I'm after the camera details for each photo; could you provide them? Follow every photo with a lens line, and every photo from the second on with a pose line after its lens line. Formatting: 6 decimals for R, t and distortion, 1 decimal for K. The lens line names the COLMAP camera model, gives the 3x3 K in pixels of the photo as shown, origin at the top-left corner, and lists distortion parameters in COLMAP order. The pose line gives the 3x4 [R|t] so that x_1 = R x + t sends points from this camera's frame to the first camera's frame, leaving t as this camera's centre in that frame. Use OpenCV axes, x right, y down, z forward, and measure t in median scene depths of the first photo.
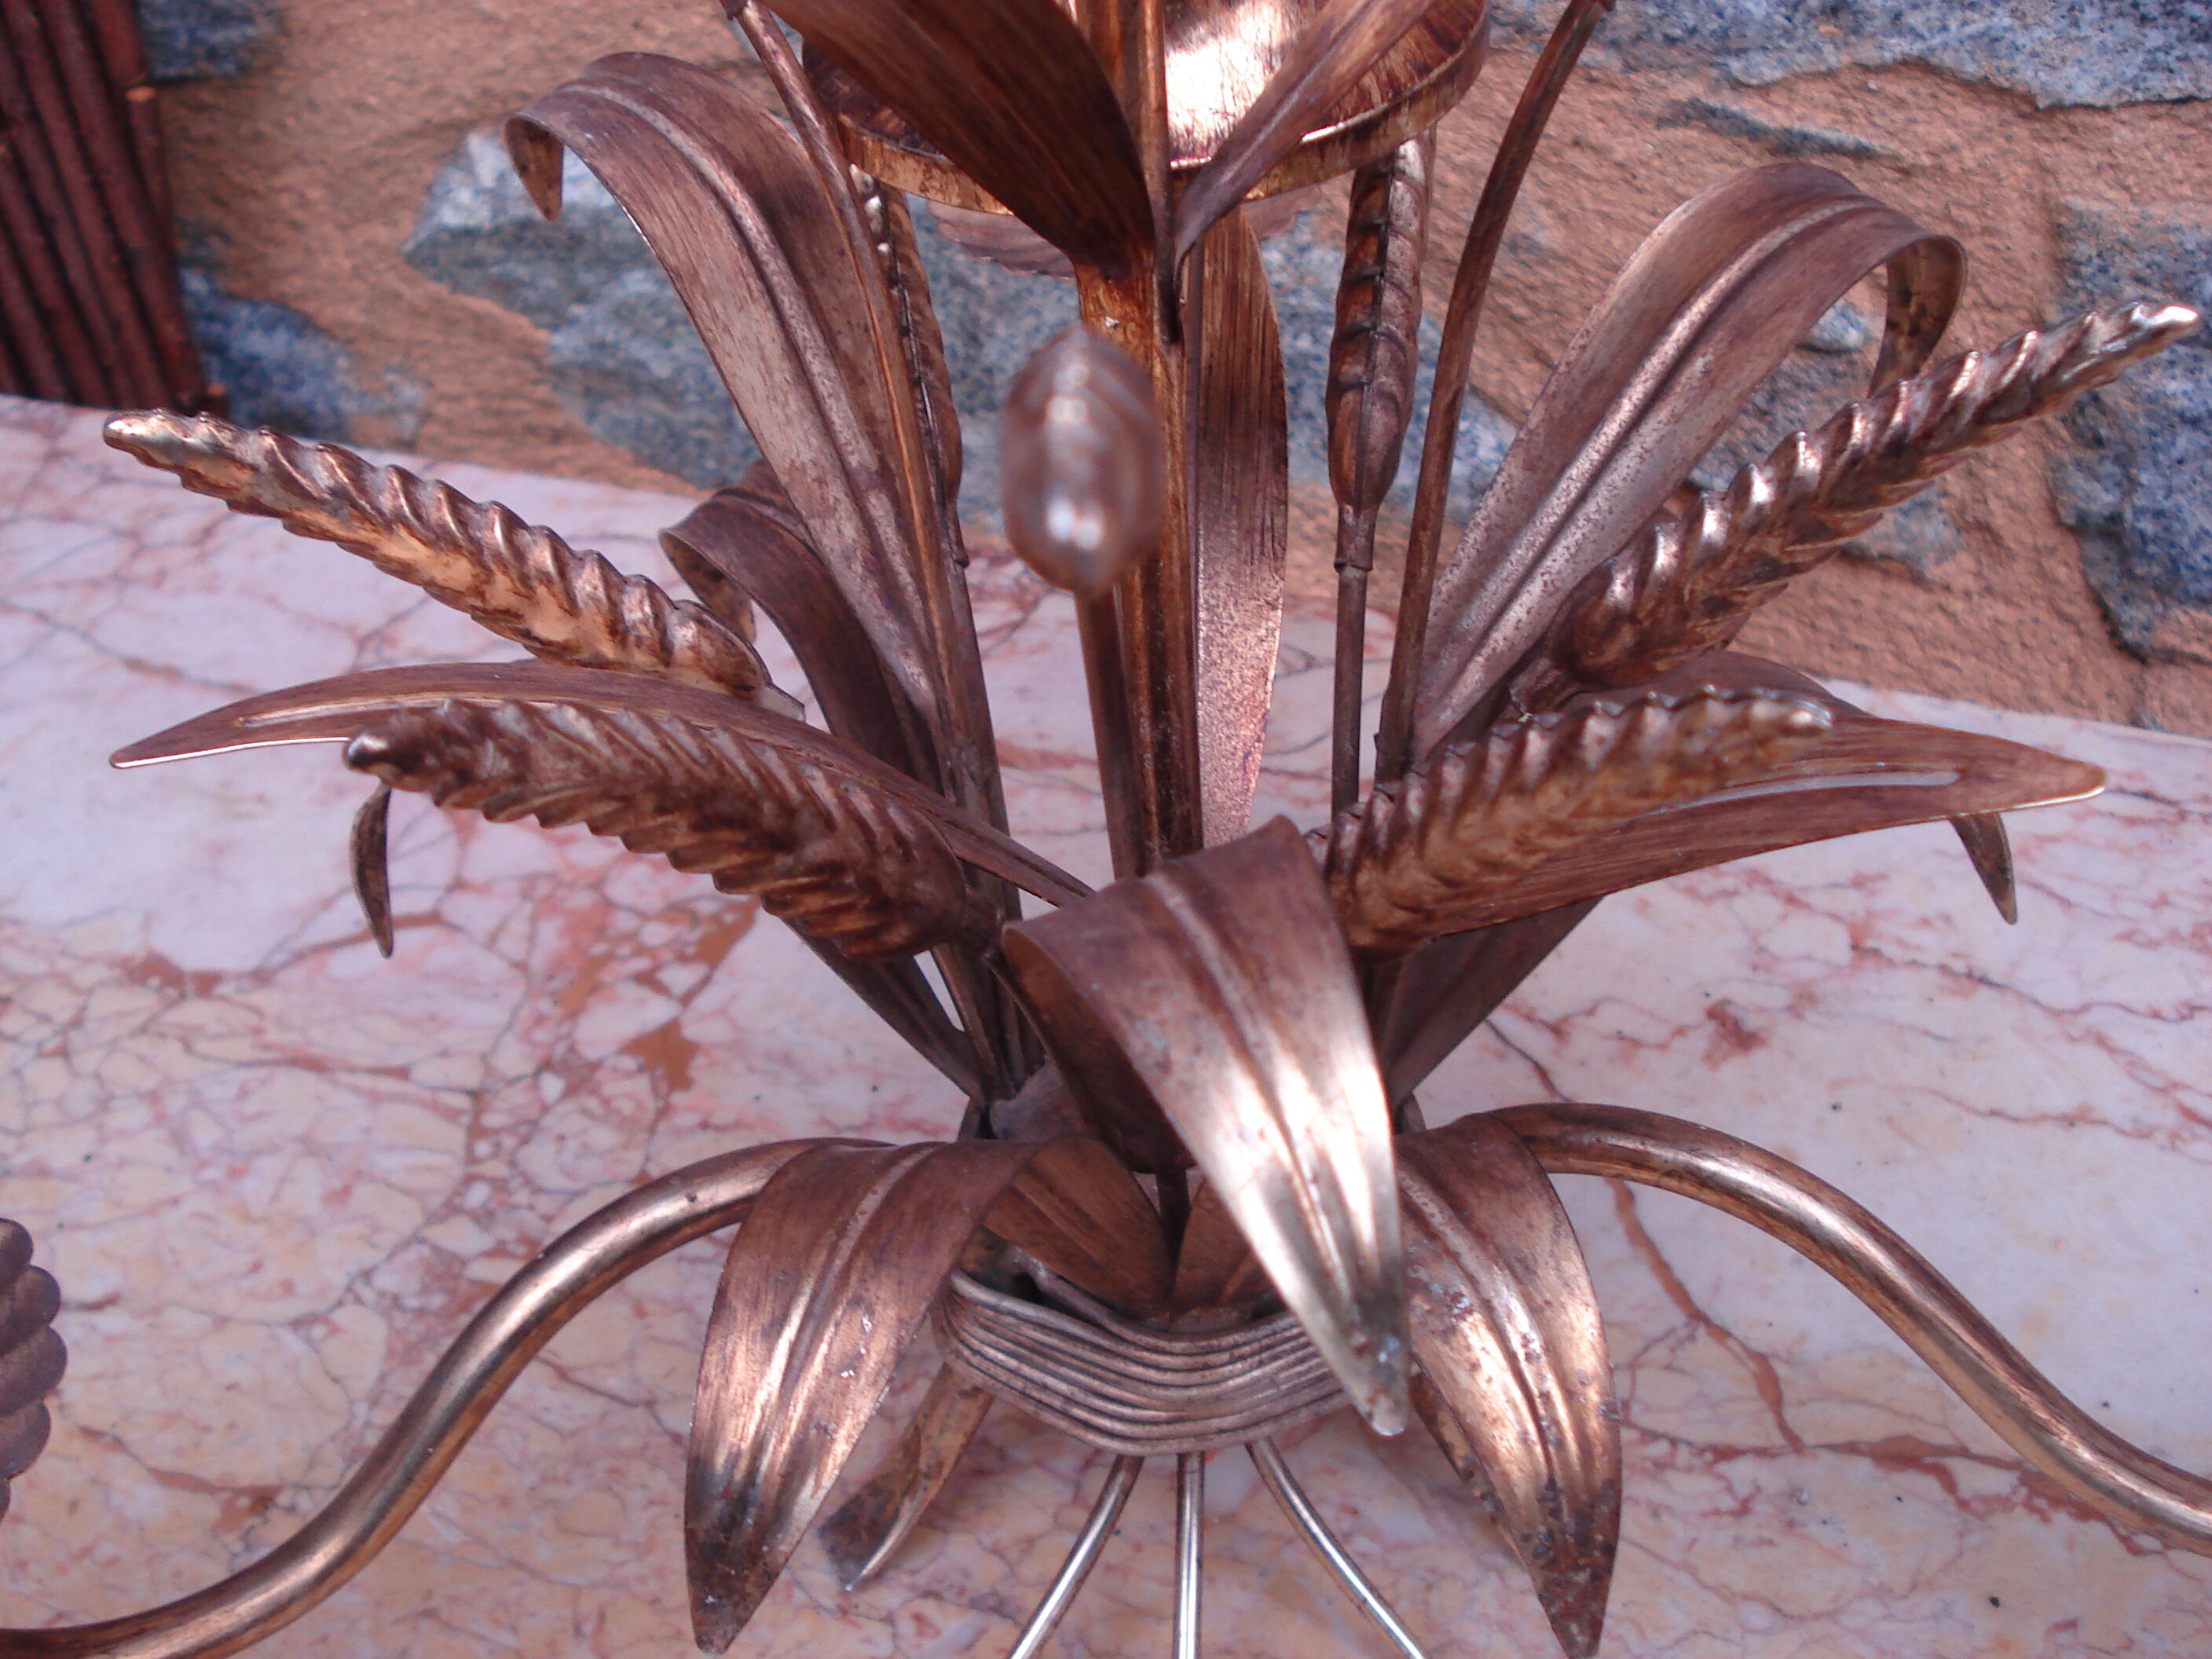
lens RADIAL K [[2524.7, 0, 1104.8], [0, 2524.7, 820.9], [0, 0, 1]] dist [-0.101252, 0.000000]
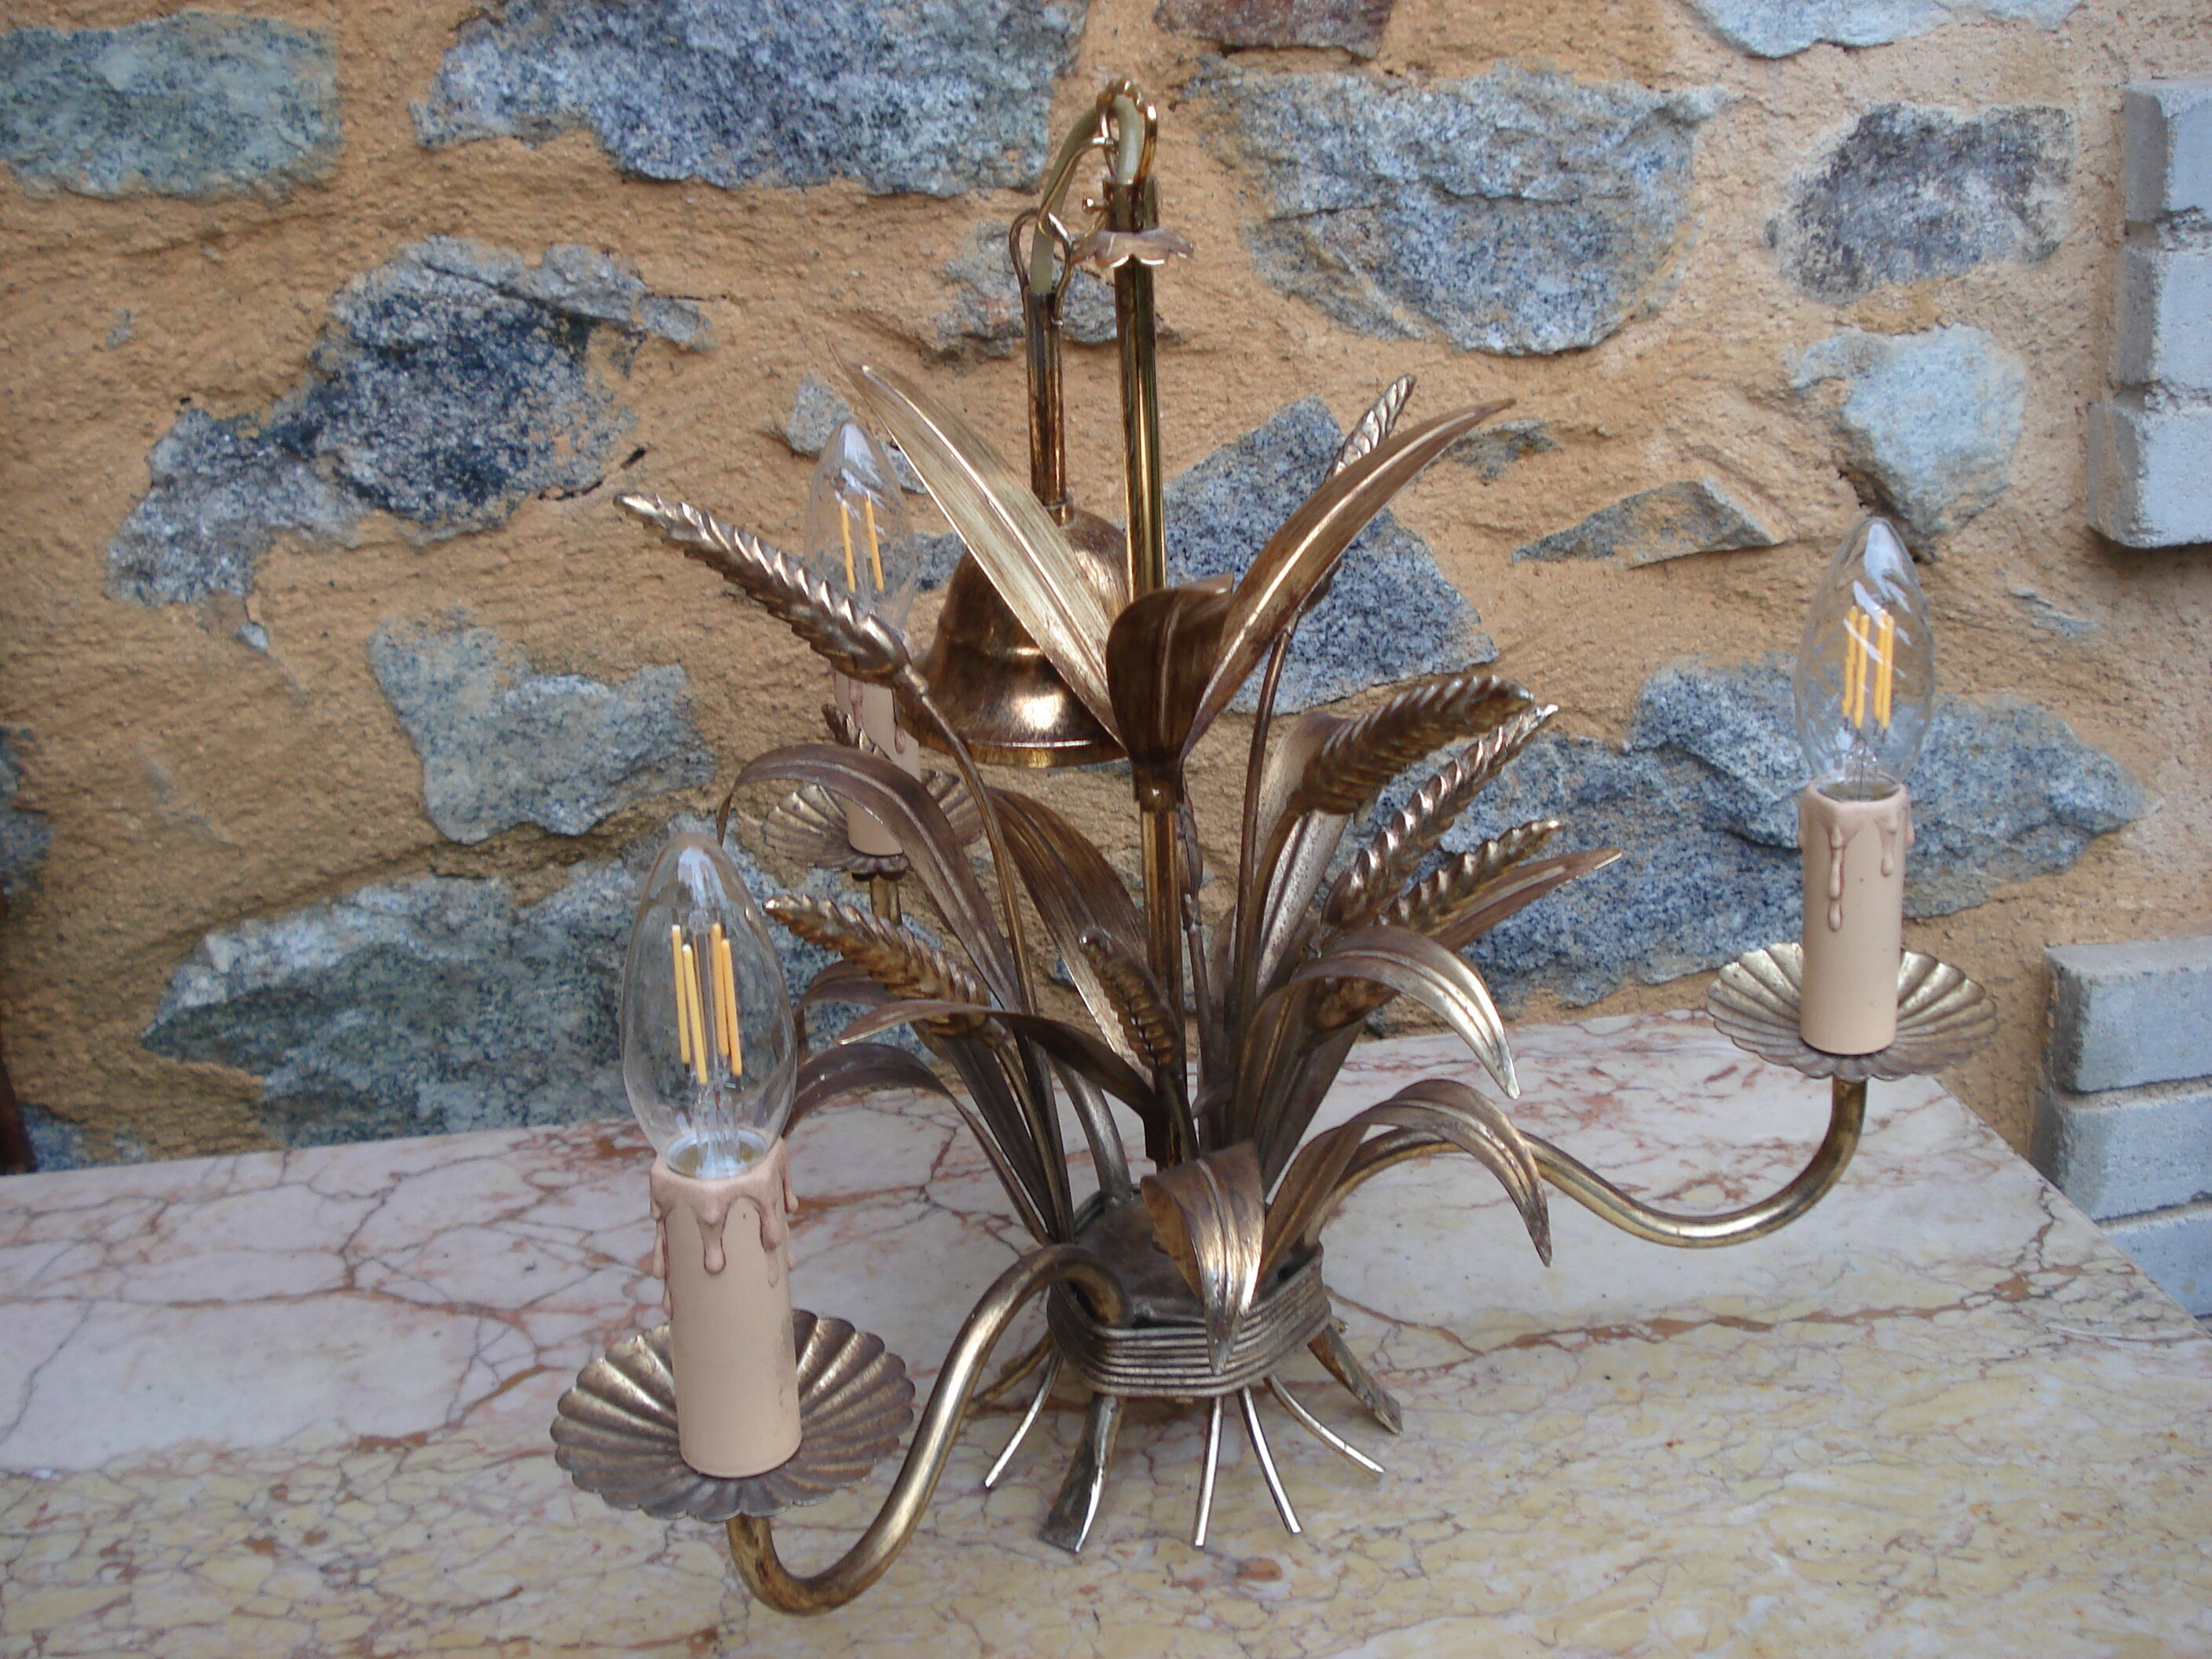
lens RADIAL K [[2524.7, 0, 1110.5], [0, 2524.7, 836.0], [0, 0, 1]] dist [-0.101252, 0.000000]
pose [[0.875710, -0.162496, 0.454673, -0.427339], [0.298226, 0.922606, -0.244660, 0.151674], [-0.379728, 0.349847, 0.856396, -0.365445]]
